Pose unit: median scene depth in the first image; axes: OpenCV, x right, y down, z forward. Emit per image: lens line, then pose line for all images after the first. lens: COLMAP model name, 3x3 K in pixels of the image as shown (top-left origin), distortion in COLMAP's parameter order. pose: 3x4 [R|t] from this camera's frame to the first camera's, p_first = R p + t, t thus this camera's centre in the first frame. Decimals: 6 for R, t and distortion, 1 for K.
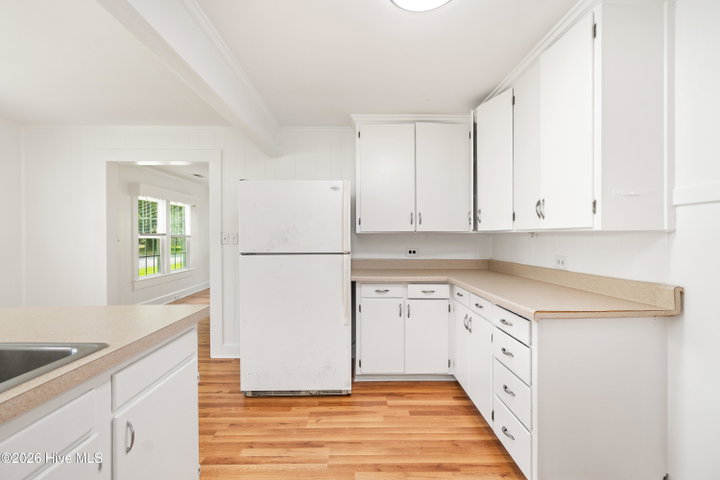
lens RADIAL K [[309.4, 0, 359.3], [0, 309.4, 239.2], [0, 0, 1]] dist [-0.007003, -0.000131]
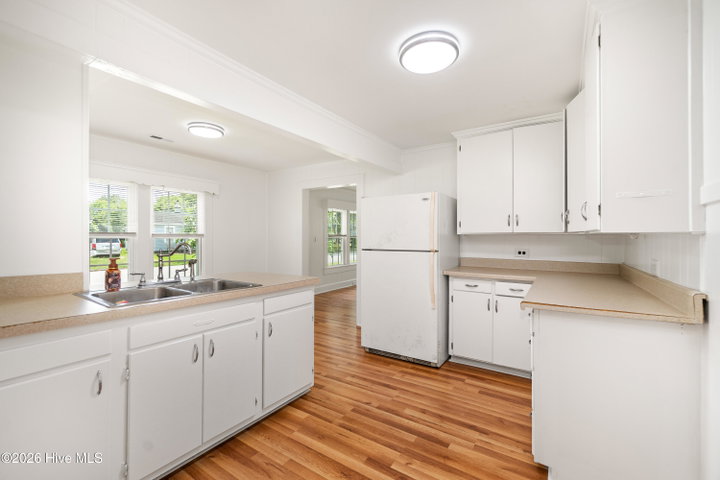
lens RADIAL K [[309.4, 0, 357.6], [0, 309.4, 238.2], [0, 0, 1]] dist [-0.007003, -0.000131]
pose [[0.825062, 0.002153, -0.565039, 0.371255], [-0.004480, 0.999986, -0.002731, -0.001529], [0.565025, 0.004784, 0.825060, -0.172261]]
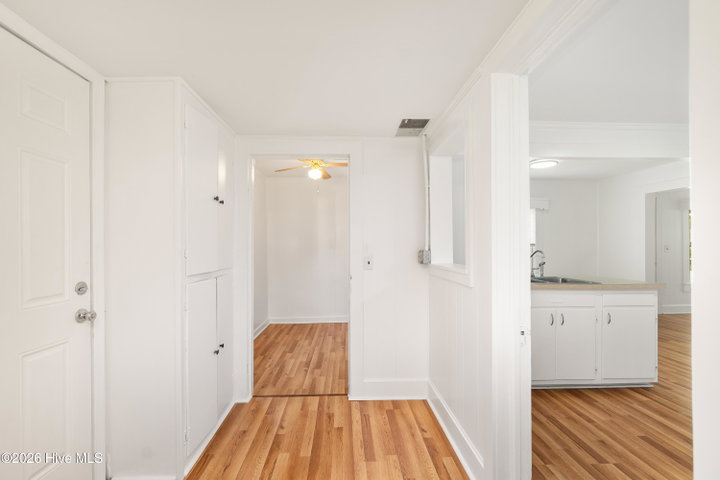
lens RADIAL K [[309.4, 0, 358.3], [0, 309.4, 245.8], [0, 0, 1]] dist [-0.007003, -0.000131]
pose [[0.032818, -0.006609, -0.999439, 1.123672], [-0.004642, 0.999966, -0.006765, 0.013785], [0.999451, 0.004862, 0.032787, -0.876230]]
